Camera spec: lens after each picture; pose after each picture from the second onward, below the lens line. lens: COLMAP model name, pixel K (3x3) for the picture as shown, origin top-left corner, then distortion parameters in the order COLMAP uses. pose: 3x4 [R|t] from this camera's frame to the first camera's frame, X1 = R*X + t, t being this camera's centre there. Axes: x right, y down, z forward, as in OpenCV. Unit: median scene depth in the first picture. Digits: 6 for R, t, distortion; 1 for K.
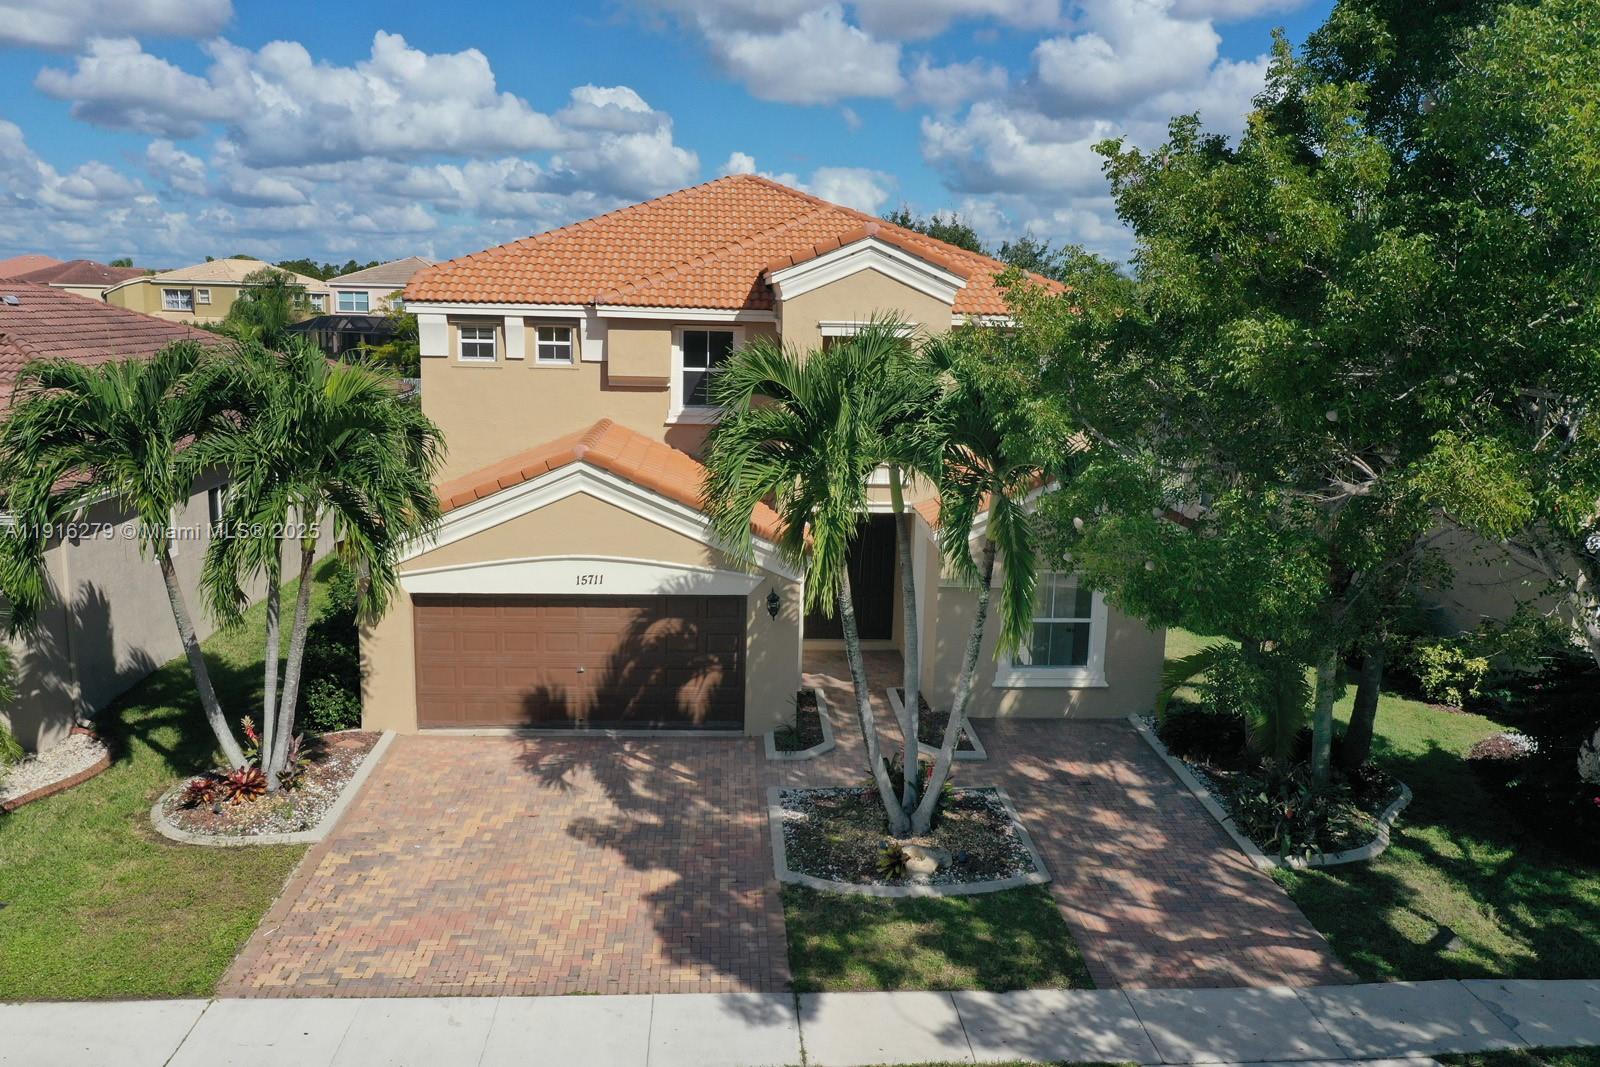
lens RADIAL K [[1257.0, 0, 800.0], [0, 1257.0, 533.5], [0, 0, 1]] dist [-0.003922, 0.004165]
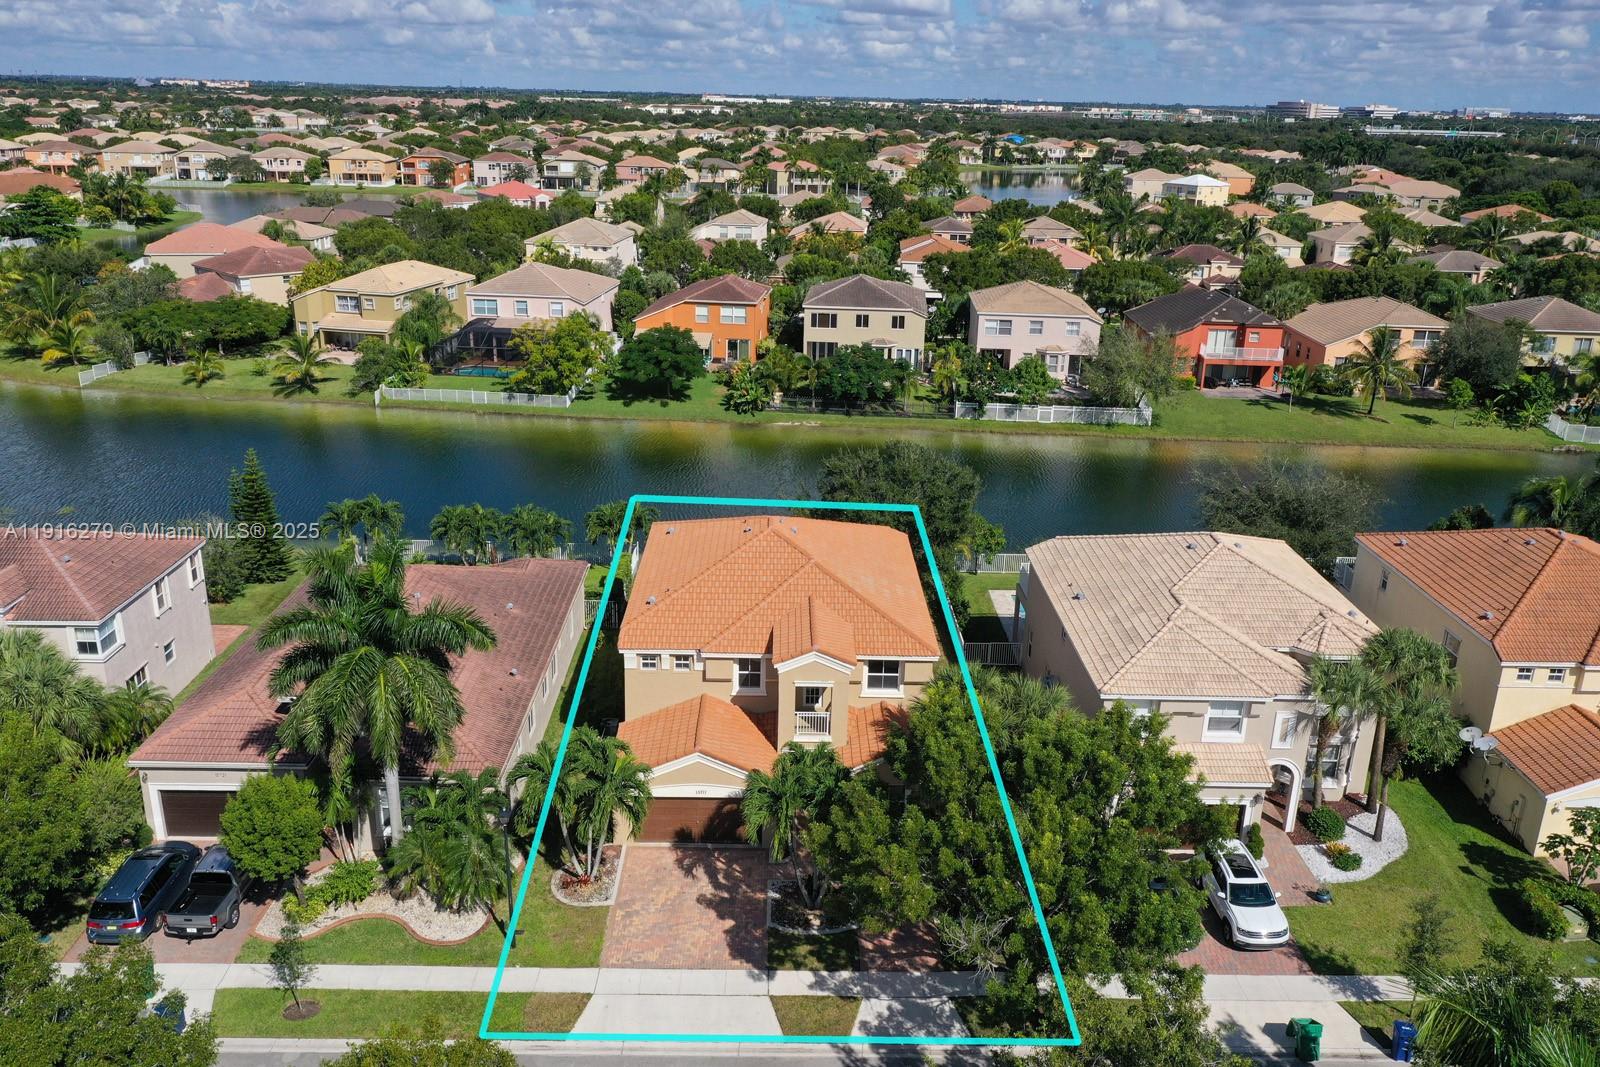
lens RADIAL K [[1259.2, 0, 806.6], [0, 1259.2, 535.7], [0, 0, 1]] dist [0.002295, 0.008225]
pose [[0.998805, 0.019179, -0.044950, 0.187846], [-0.011556, 0.986380, 0.164076, -1.109313], [0.047484, -0.163361, 0.985423, -1.765414]]
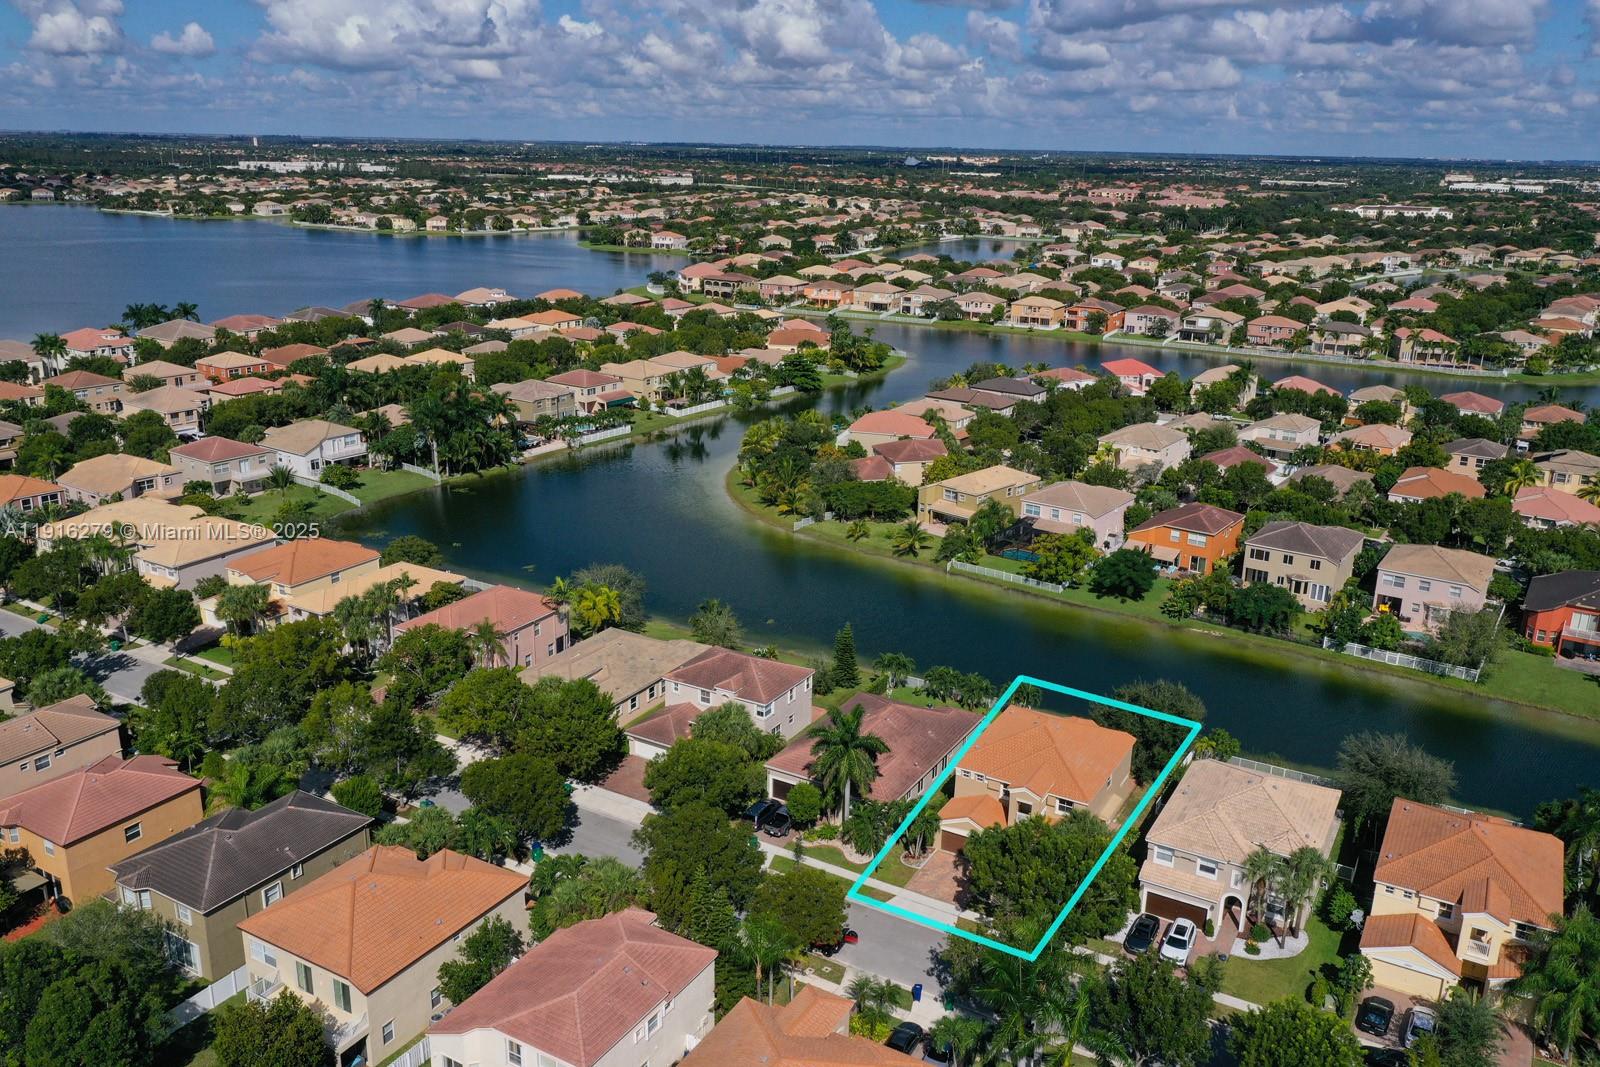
lens RADIAL K [[1257.0, 0, 800.0], [0, 1257.0, 533.5], [0, 0, 1]] dist [-0.003922, 0.004165]
pose [[0.827726, 0.157761, -0.538499, 2.661890], [-0.093407, 0.985013, 0.144997, -2.666874], [0.553304, -0.069718, 0.830057, -5.299401]]
